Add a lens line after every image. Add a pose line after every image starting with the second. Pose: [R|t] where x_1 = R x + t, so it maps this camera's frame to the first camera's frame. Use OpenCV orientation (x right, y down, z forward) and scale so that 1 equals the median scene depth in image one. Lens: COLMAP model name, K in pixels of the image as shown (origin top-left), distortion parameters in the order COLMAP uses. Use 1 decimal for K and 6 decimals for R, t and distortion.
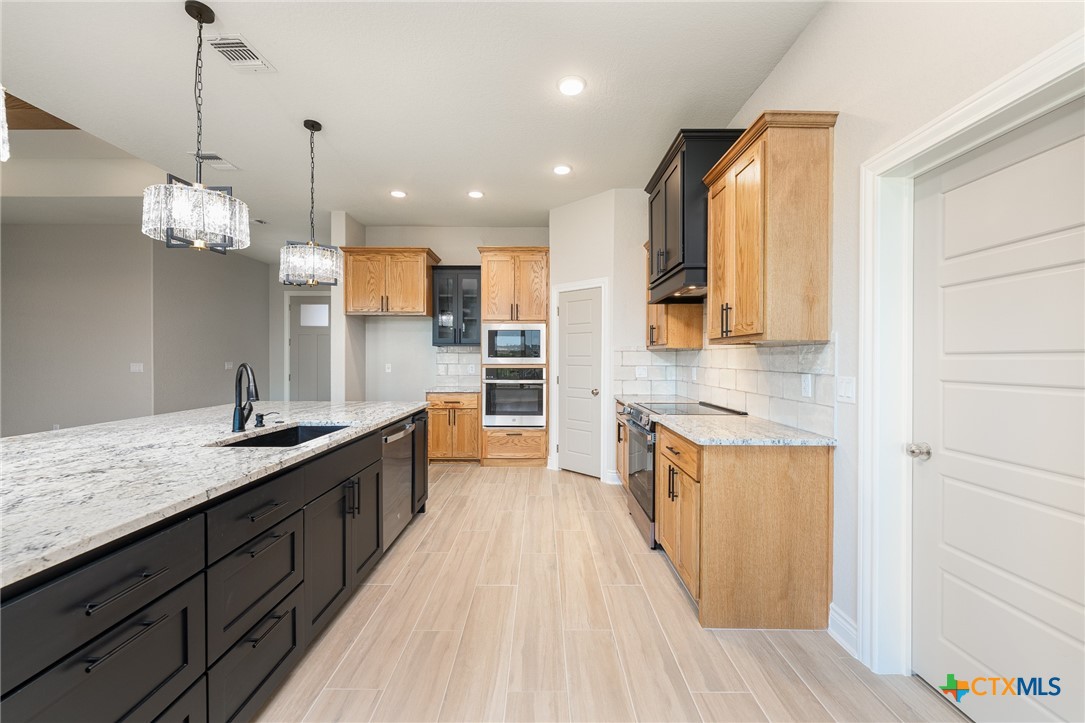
lens RADIAL K [[441.6, 0, 545.0], [0, 441.6, 359.7], [0, 0, 1]] dist [0.000444, -0.000871]
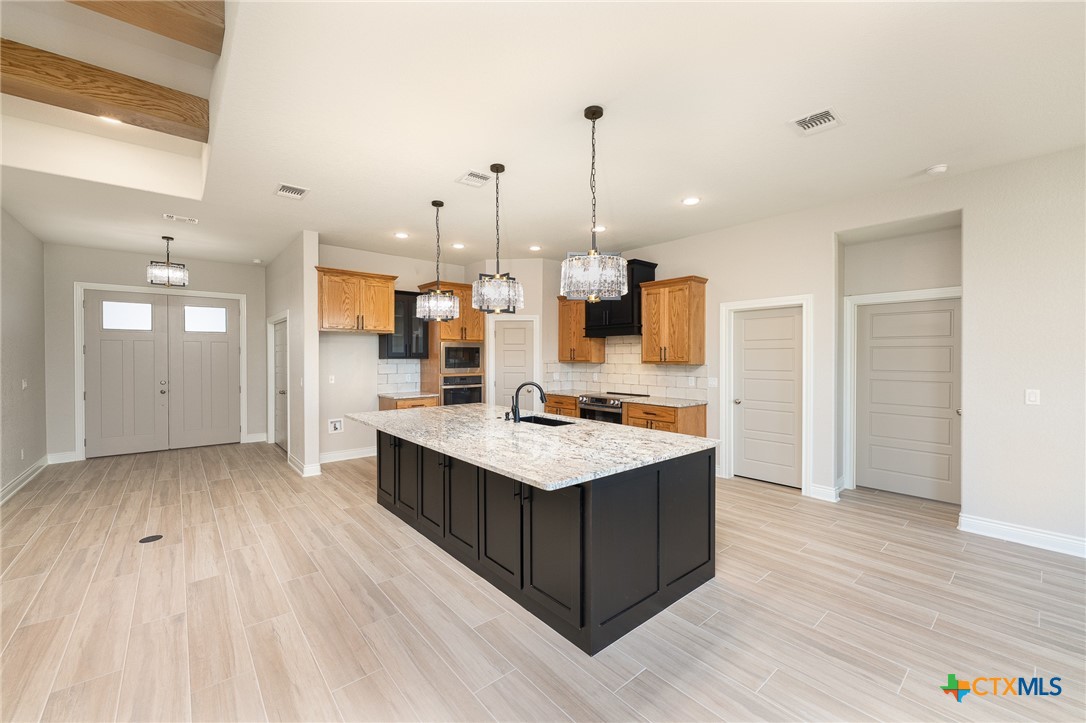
lens RADIAL K [[442.1, 0, 549.4], [0, 442.1, 359.5], [0, 0, 1]] dist [0.000444, -0.000871]
pose [[0.754651, -0.007291, 0.656086, -0.736481], [0.004337, 0.999972, 0.006125, -0.037279], [-0.656112, -0.001777, 0.754661, -0.158861]]
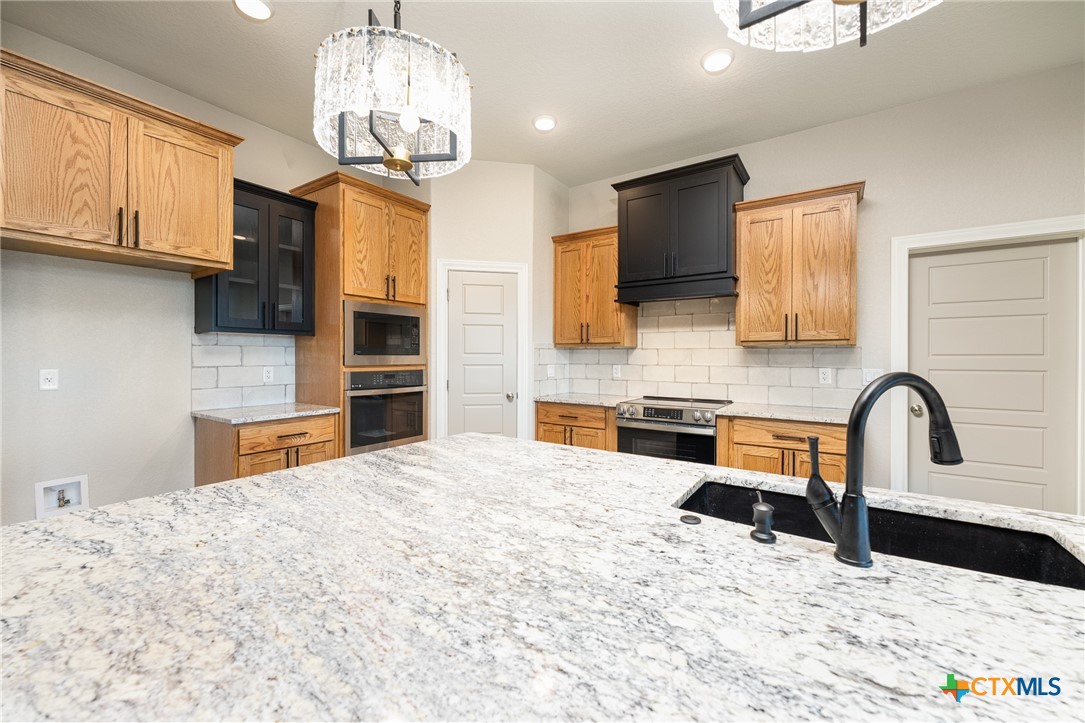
lens RADIAL K [[441.6, 0, 549.3], [0, 441.6, 360.2], [0, 0, 1]] dist [0.000444, -0.000871]
pose [[0.552376, -0.007291, 0.833563, -0.494746], [0.000927, 0.999967, 0.008131, -0.002578], [-0.833595, -0.003718, 0.552364, 0.425495]]
